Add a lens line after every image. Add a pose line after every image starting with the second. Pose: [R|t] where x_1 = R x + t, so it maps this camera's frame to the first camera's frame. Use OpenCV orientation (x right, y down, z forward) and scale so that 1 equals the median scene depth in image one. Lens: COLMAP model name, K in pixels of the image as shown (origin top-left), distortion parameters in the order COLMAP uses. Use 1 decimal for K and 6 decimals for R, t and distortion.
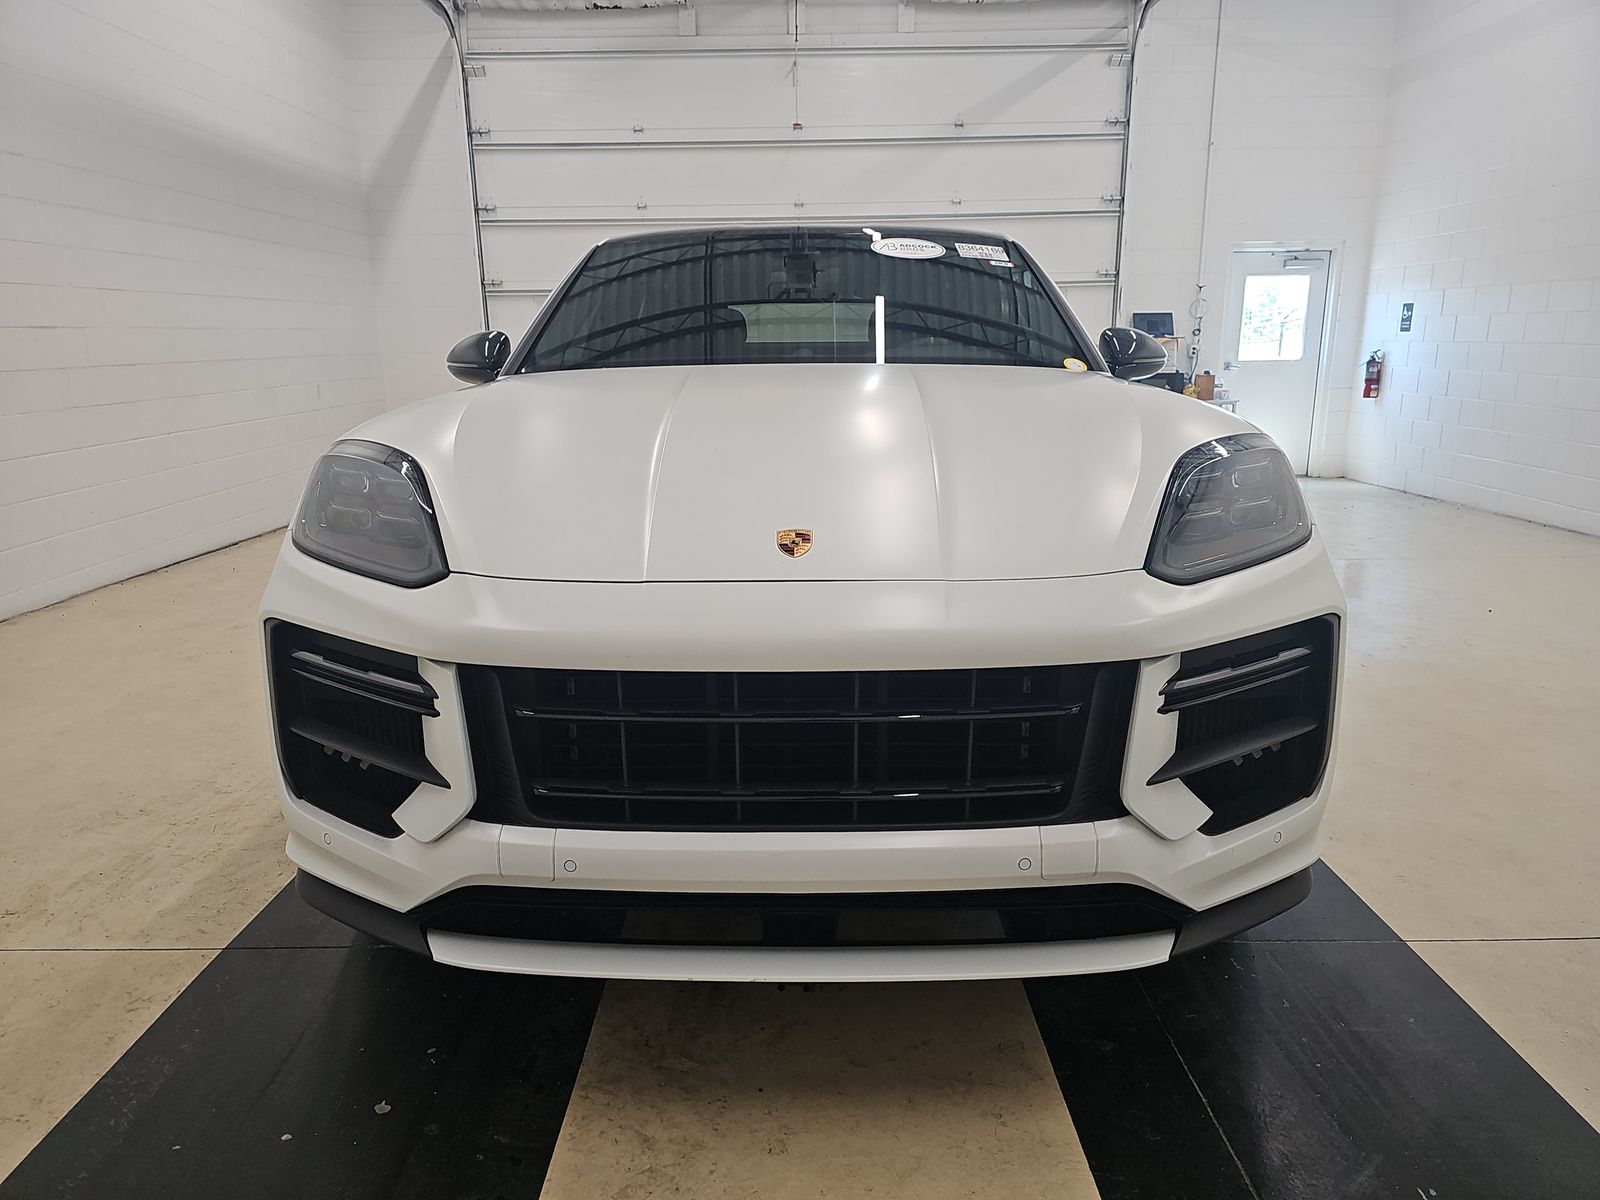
lens RADIAL K [[1064.4, 0, 810.3], [0, 1064.4, 597.0], [0, 0, 1]] dist [0.022536, -0.019317]
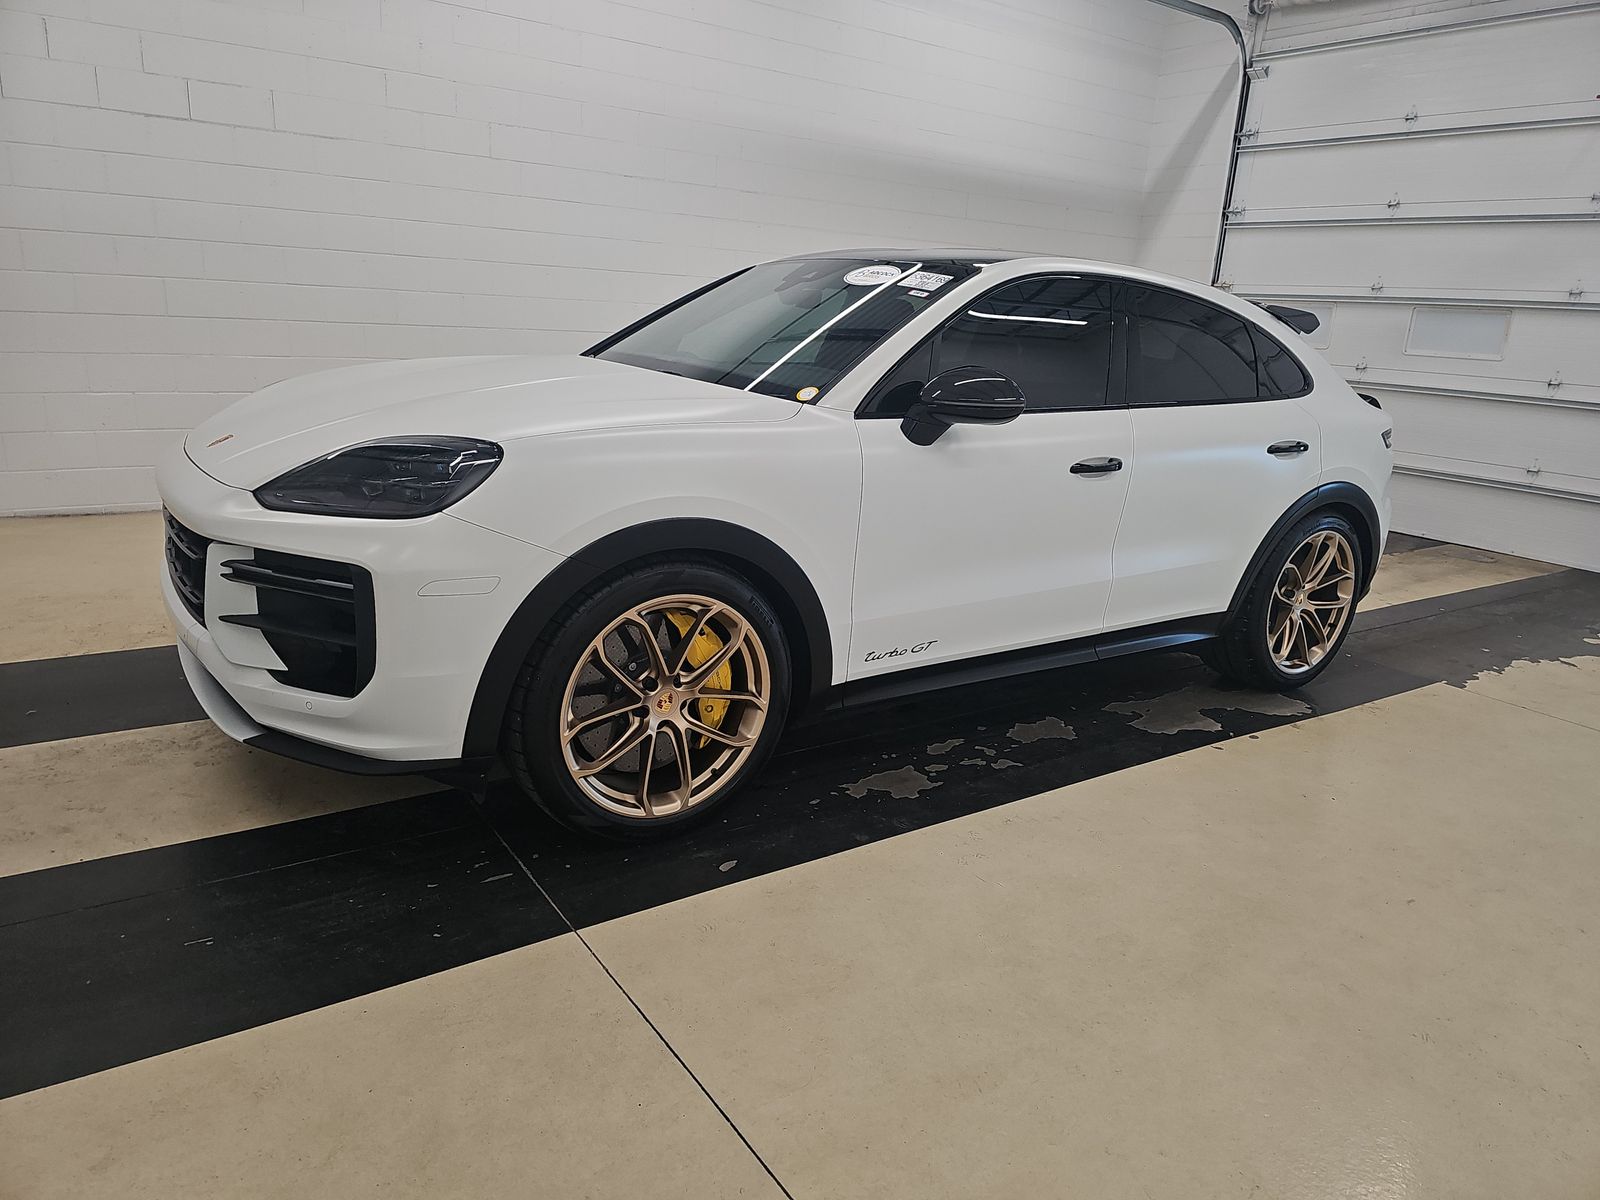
lens RADIAL K [[1064.4, 0, 794.3], [0, 1064.4, 594.1], [0, 0, 1]] dist [0.022536, -0.019317]
pose [[0.569321, 0.259483, -0.780091, 0.359176], [-0.254512, 0.957897, 0.132881, -0.051790], [0.781727, 0.122891, 0.611393, 0.117237]]
